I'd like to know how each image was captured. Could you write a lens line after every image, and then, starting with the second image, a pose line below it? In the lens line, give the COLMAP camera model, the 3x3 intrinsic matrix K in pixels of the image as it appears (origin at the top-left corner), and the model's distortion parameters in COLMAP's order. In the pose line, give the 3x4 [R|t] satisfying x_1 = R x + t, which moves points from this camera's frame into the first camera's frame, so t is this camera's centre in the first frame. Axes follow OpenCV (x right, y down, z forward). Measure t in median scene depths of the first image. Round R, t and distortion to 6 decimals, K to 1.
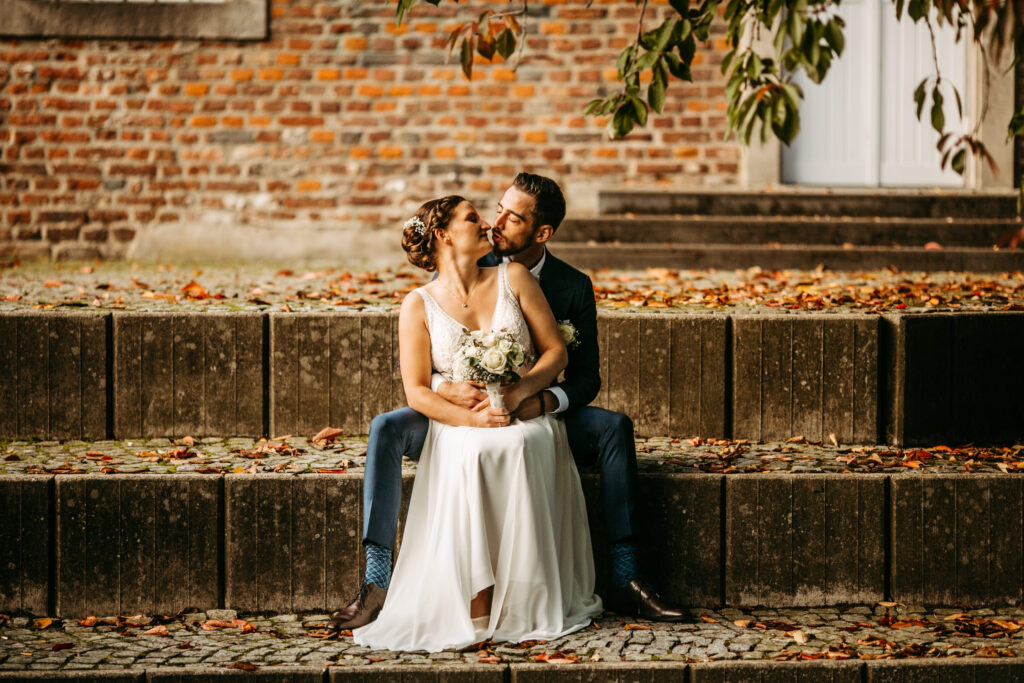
lens RADIAL K [[3760.3, 0, 512.5], [0, 3760.3, 341.7], [0, 0, 1]] dist [0.195064, 0.000000]
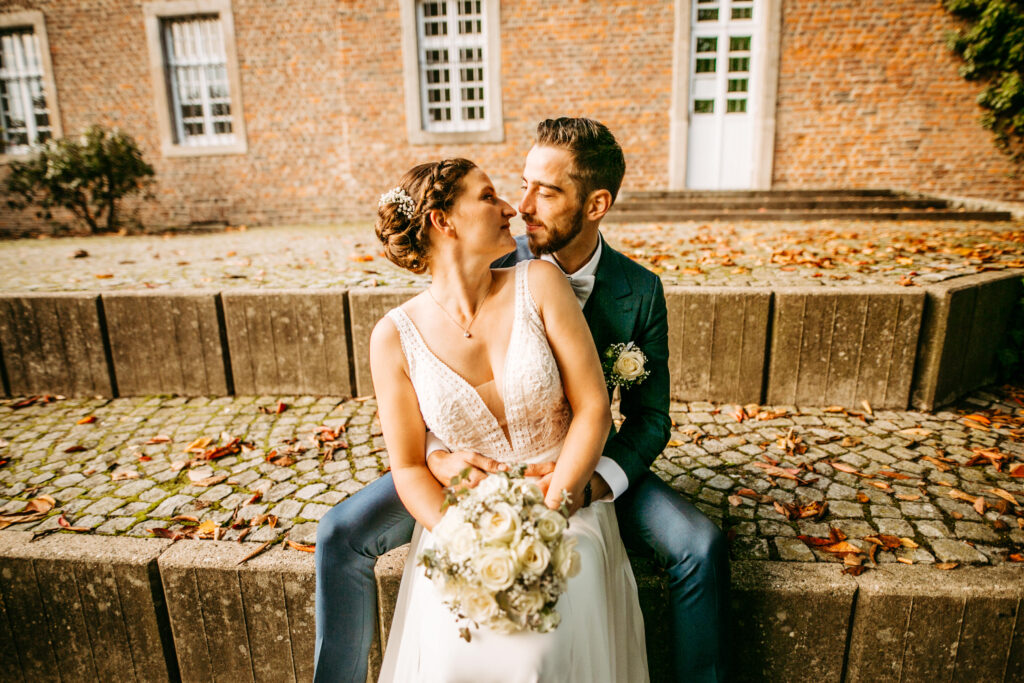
lens RADIAL K [[594.0, 0, 510.7], [0, 594.0, 345.3], [0, 0, 1]] dist [-0.026045, 0.003155]
pose [[0.989884, 0.008375, -0.141629, 0.009206], [0.019823, 0.980299, 0.196520, -0.025700], [0.140484, -0.197340, 0.970217, 0.831401]]
